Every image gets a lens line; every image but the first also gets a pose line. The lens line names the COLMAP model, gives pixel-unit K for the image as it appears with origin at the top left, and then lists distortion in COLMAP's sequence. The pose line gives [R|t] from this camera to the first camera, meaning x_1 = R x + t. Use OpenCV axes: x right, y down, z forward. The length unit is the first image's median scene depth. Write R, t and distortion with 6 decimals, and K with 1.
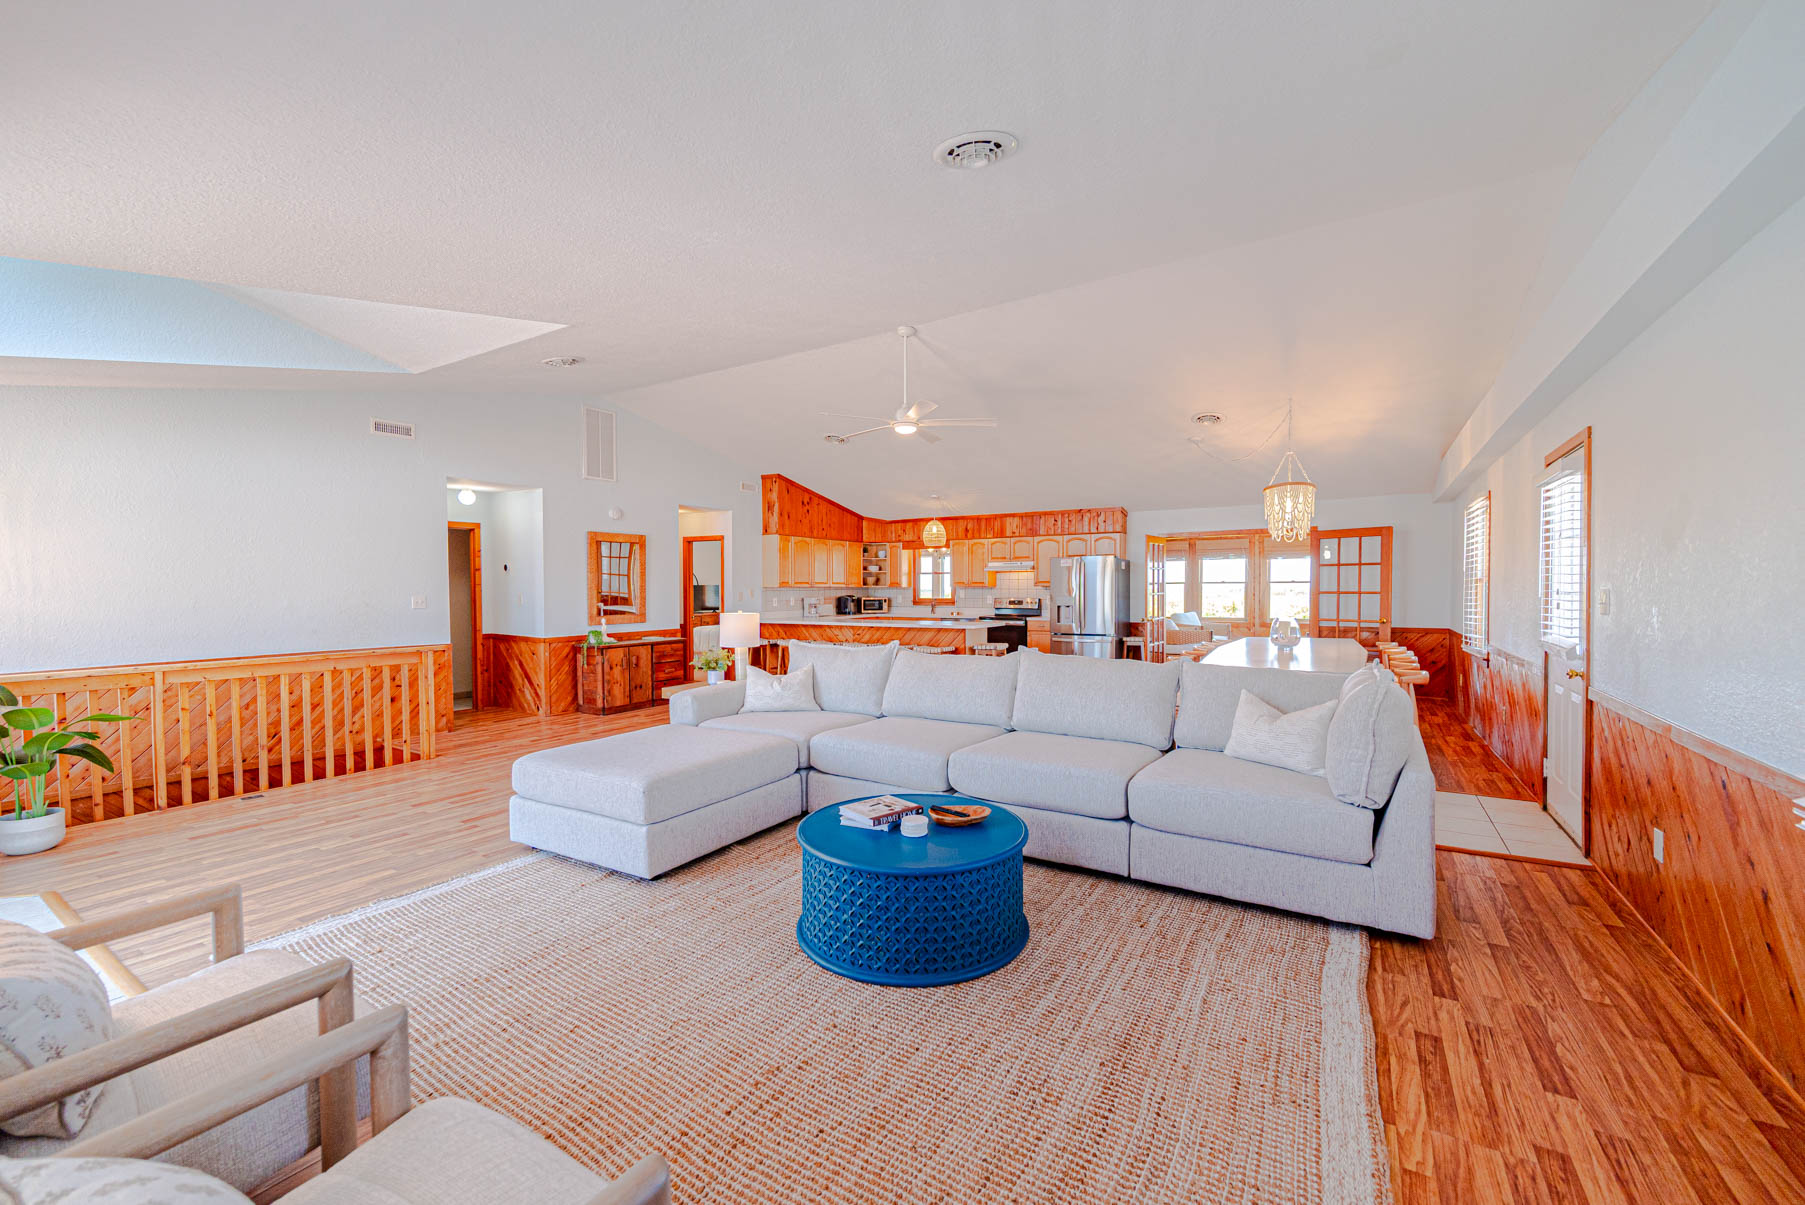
lens RADIAL K [[719.3, 0, 894.8], [0, 719.3, 602.9], [0, 0, 1]] dist [-0.005851, 0.001337]
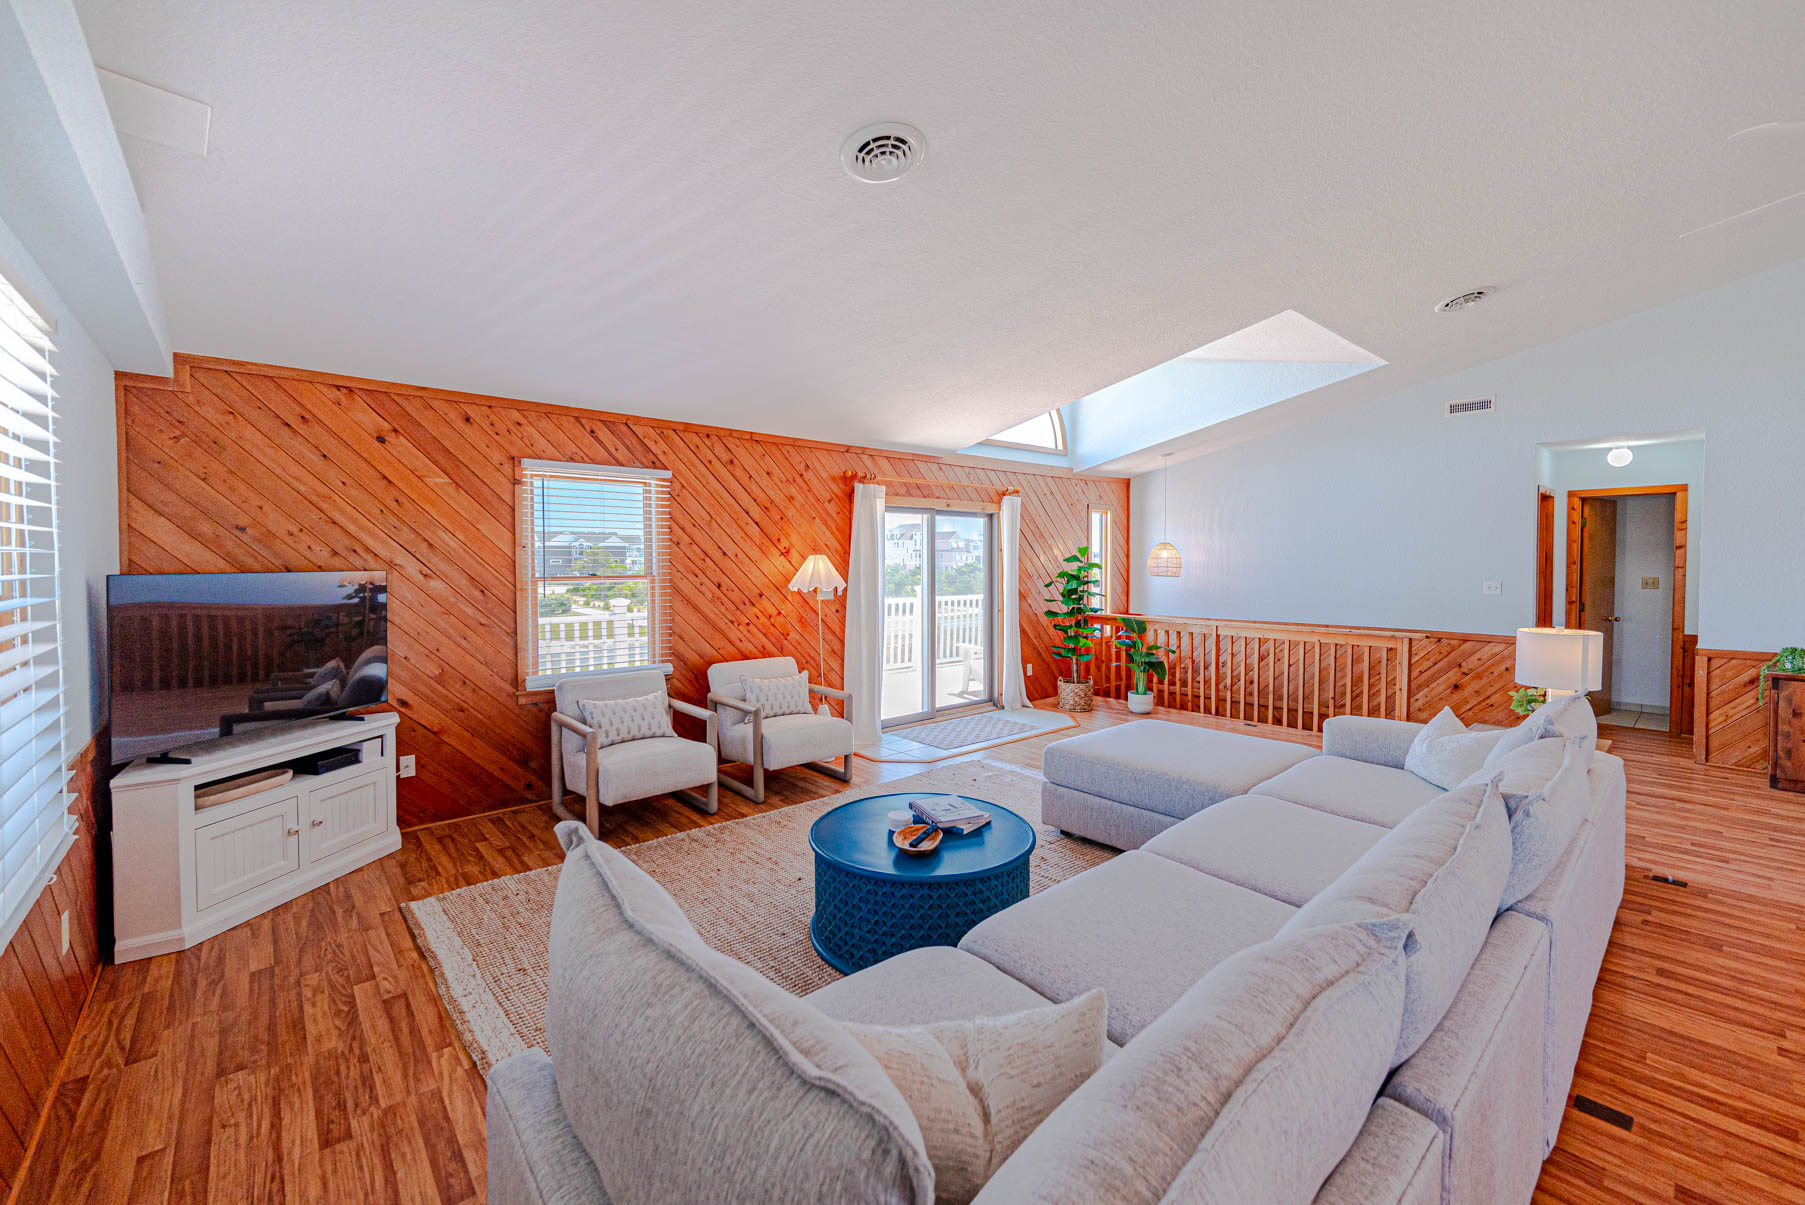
lens RADIAL K [[719.3, 0, 912.4], [0, 719.3, 582.6], [0, 0, 1]] dist [-0.005851, 0.001337]
pose [[-0.276426, 0.038892, -0.960248, 0.291103], [-0.015647, 0.998866, 0.044960, -0.025673], [0.960908, 0.027453, -0.275504, 0.365975]]
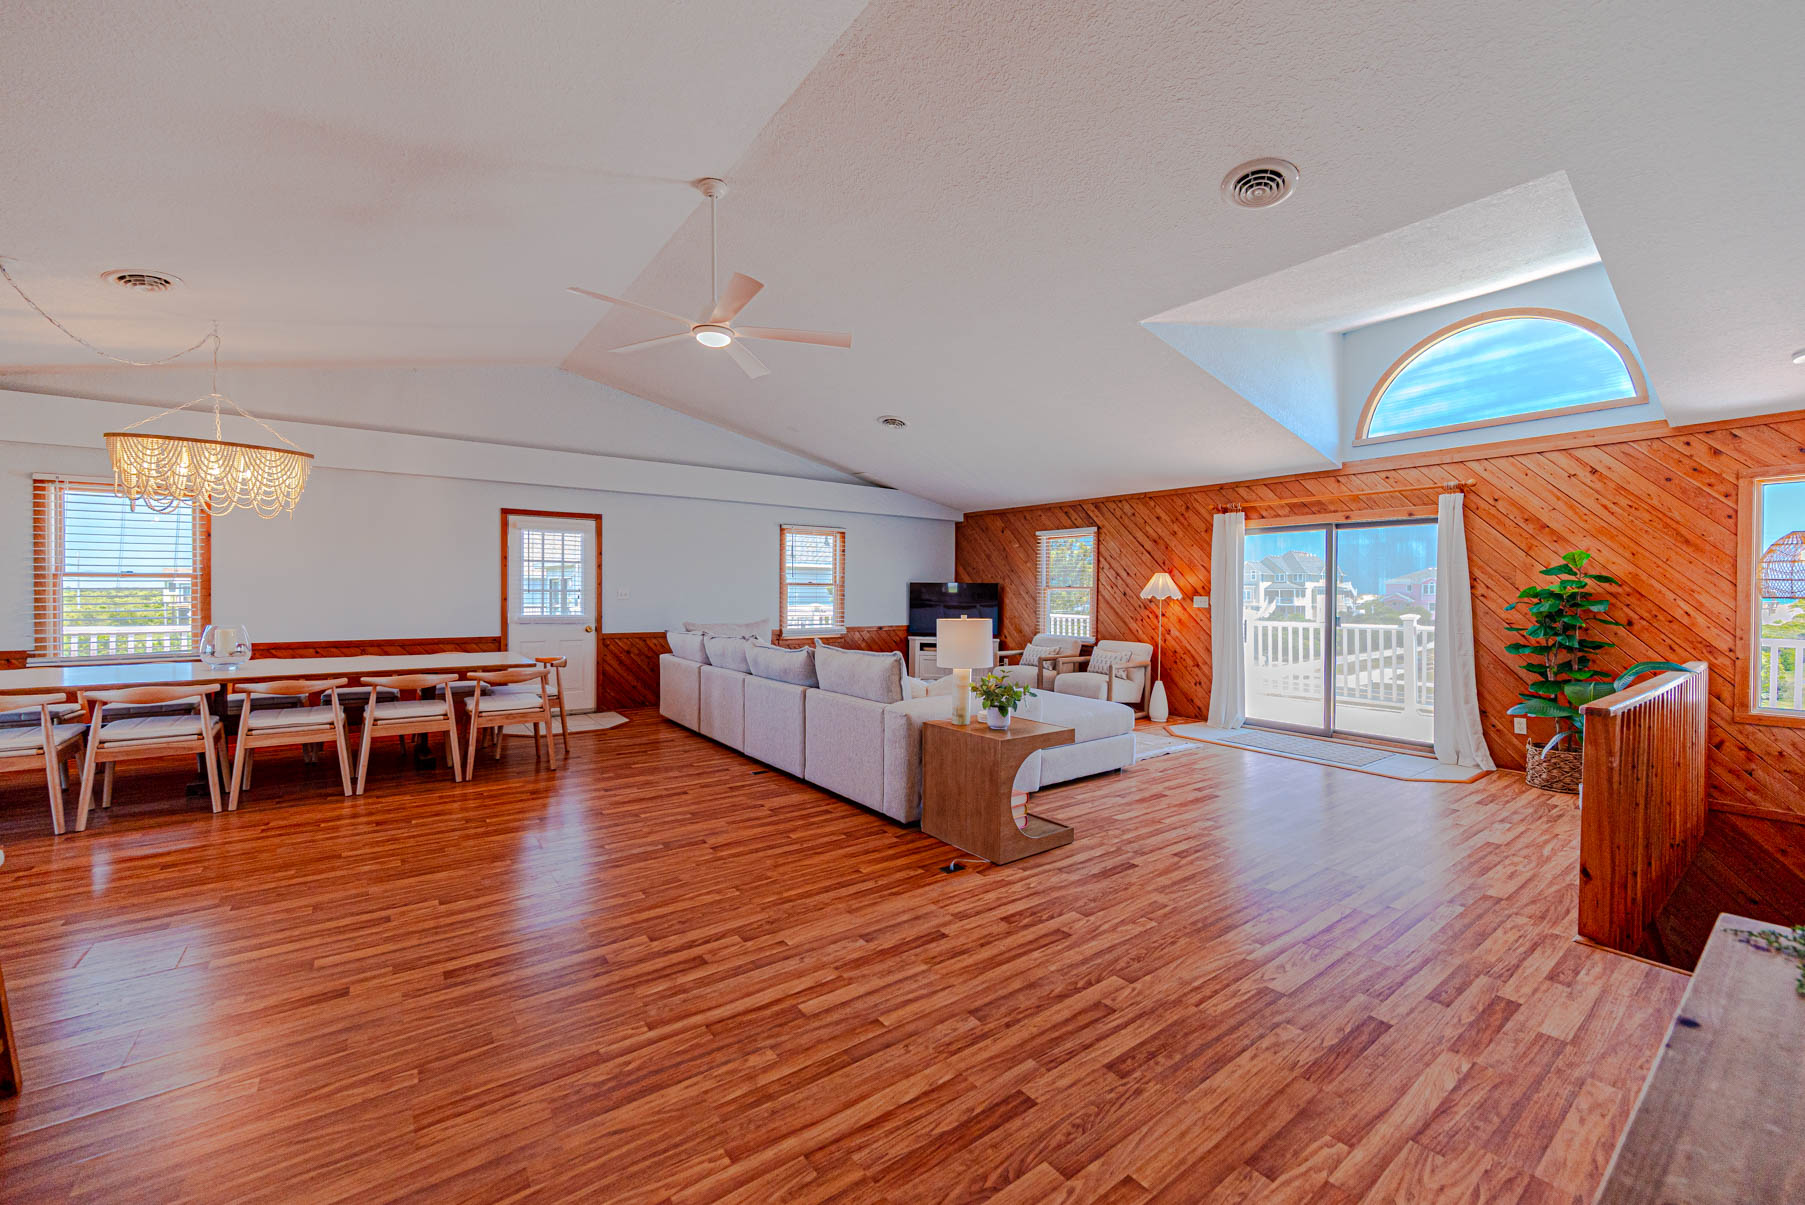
lens RADIAL K [[719.3, 0, 894.6], [0, 719.3, 595.1], [0, 0, 1]] dist [-0.005851, 0.001337]
pose [[-0.934065, -0.001412, 0.357101, -0.230349], [0.005406, 0.999822, 0.018094, -0.012938], [-0.357063, 0.018832, -0.933890, 0.957296]]
